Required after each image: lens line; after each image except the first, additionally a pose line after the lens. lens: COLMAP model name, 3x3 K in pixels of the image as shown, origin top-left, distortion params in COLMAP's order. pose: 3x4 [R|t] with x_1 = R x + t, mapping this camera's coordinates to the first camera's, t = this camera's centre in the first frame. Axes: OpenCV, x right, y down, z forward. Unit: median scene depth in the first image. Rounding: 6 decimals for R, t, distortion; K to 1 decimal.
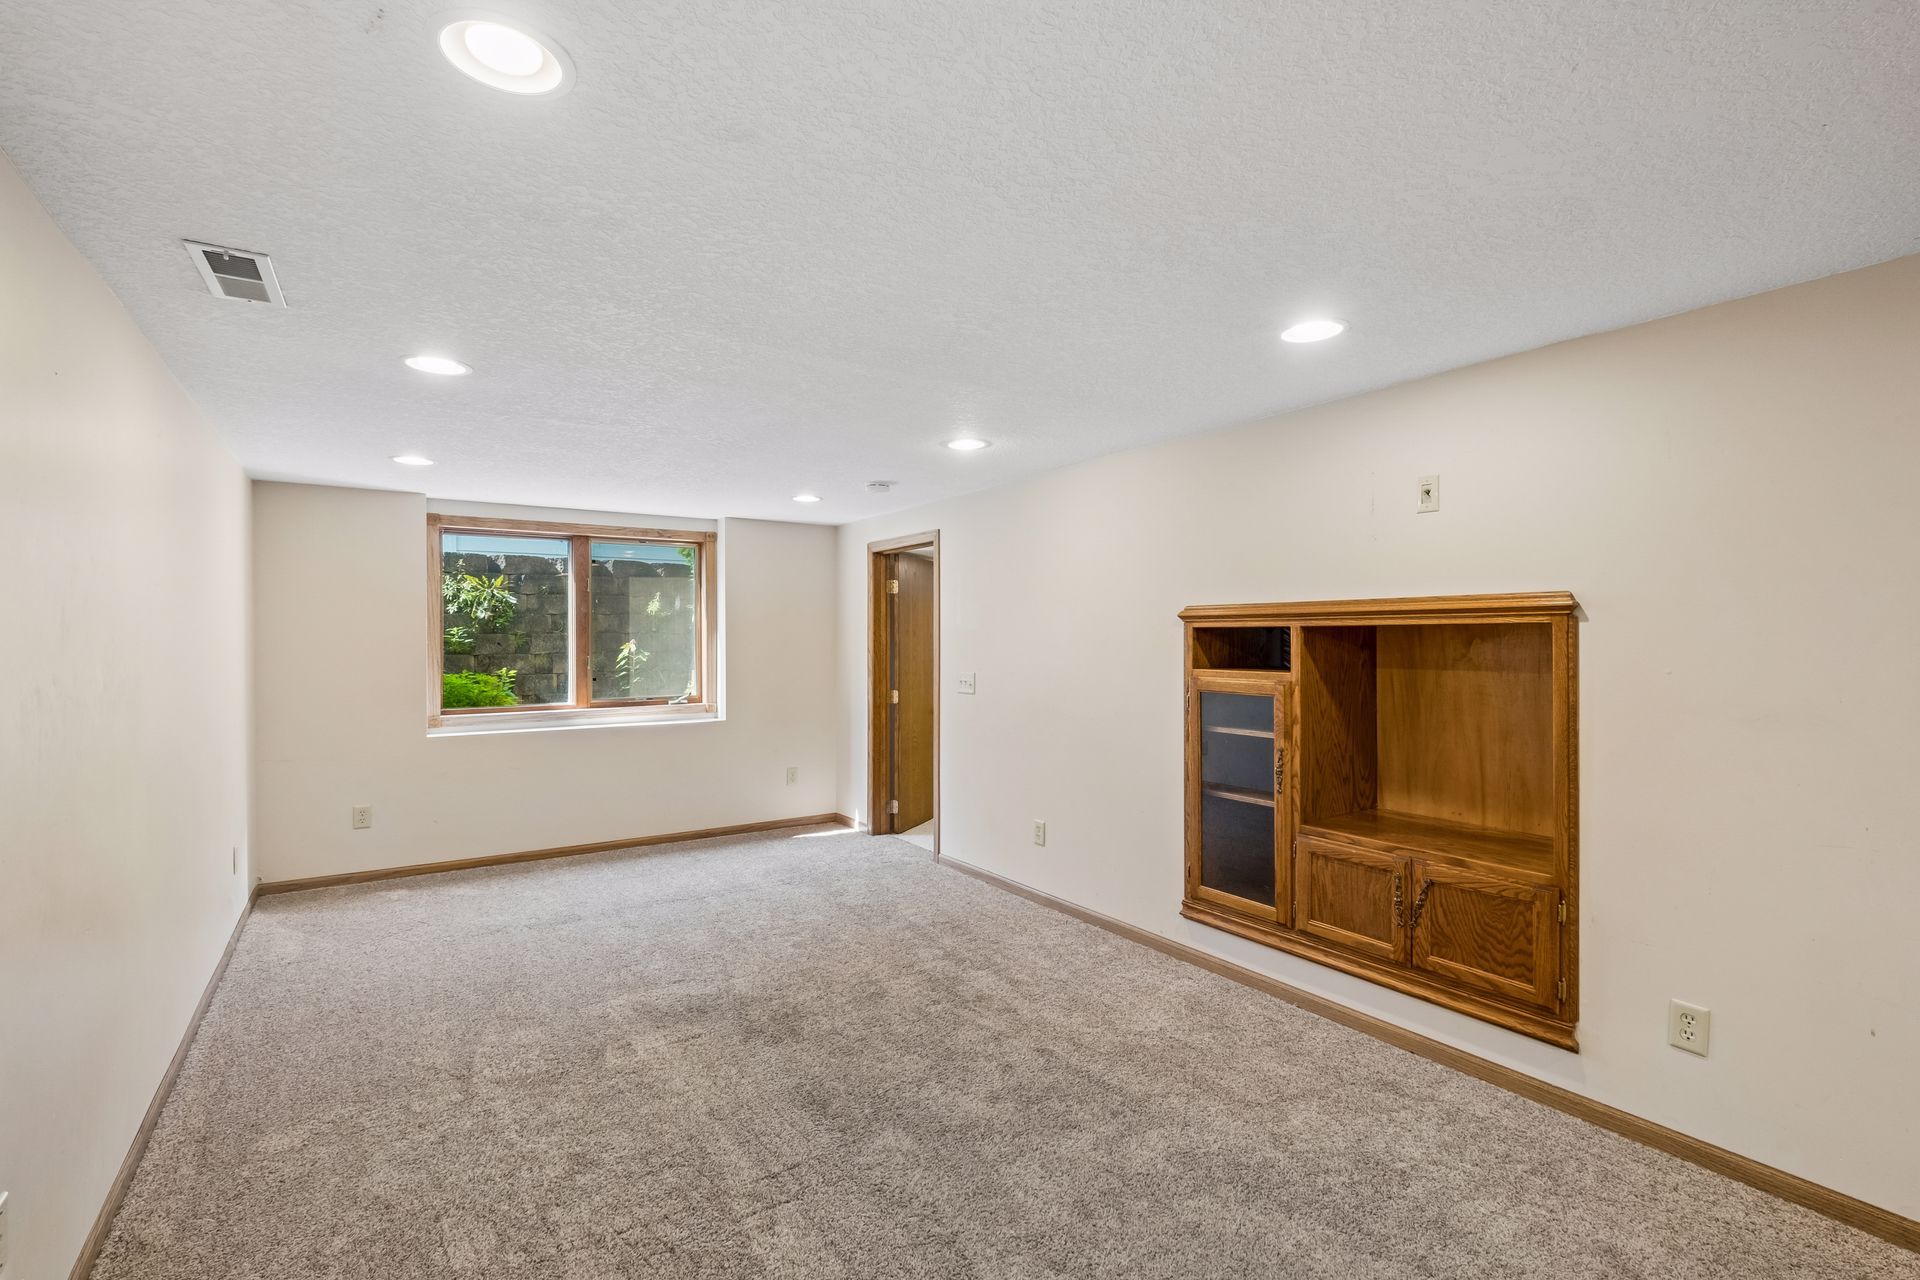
lens RADIAL K [[822.0, 0, 963.9], [0, 822.0, 612.2], [0, 0, 1]] dist [0.002595, 0.000567]
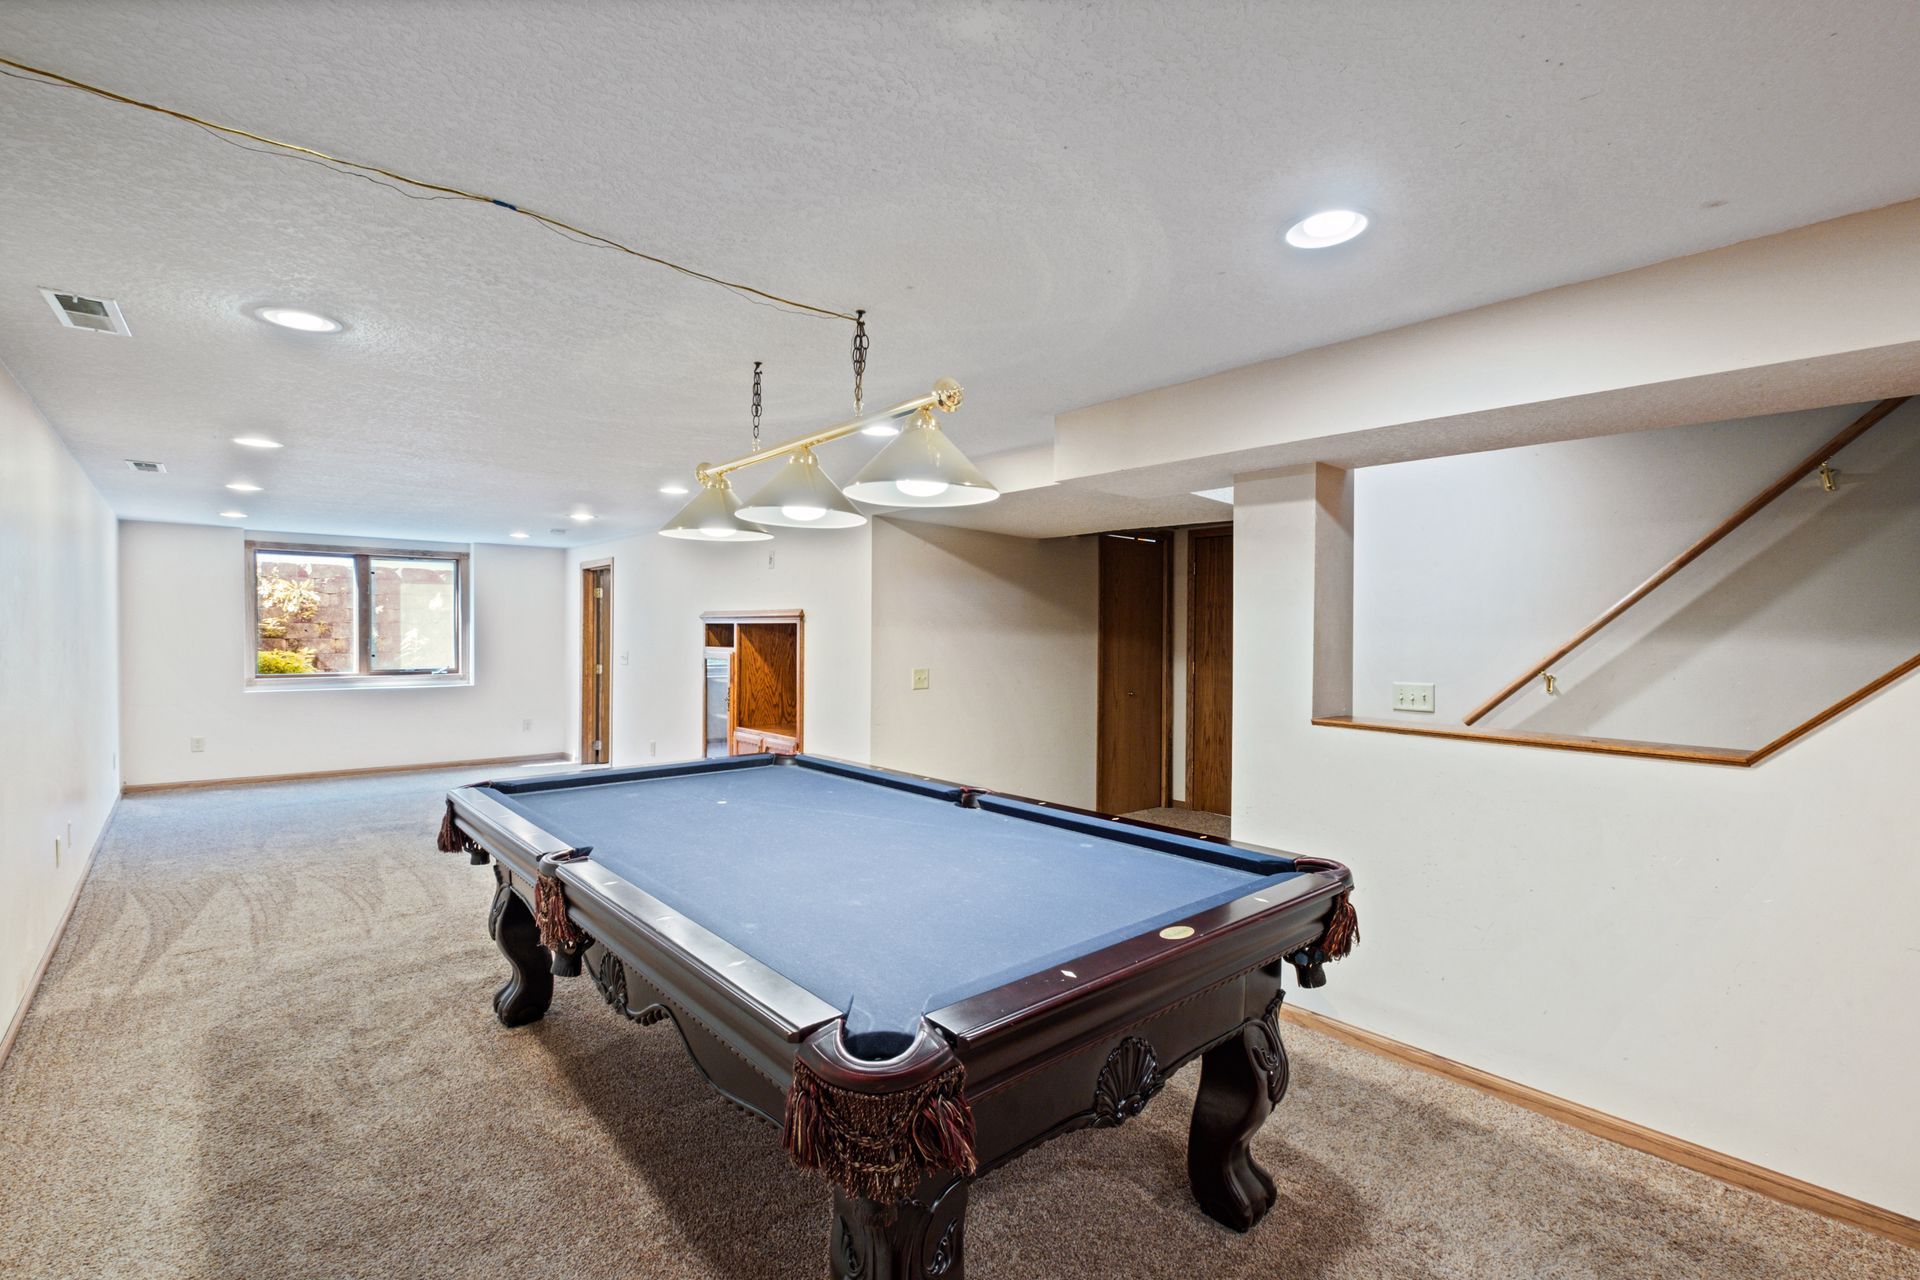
lens RADIAL K [[840.1, 0, 954.1], [0, 840.1, 620.0], [0, 0, 1]] dist [-0.000498, -0.000176]
pose [[0.993751, 0.009359, 0.111228, 0.371003], [-0.011296, 0.999795, 0.016796, -0.015508], [-0.111048, -0.017948, 0.993653, -0.532275]]
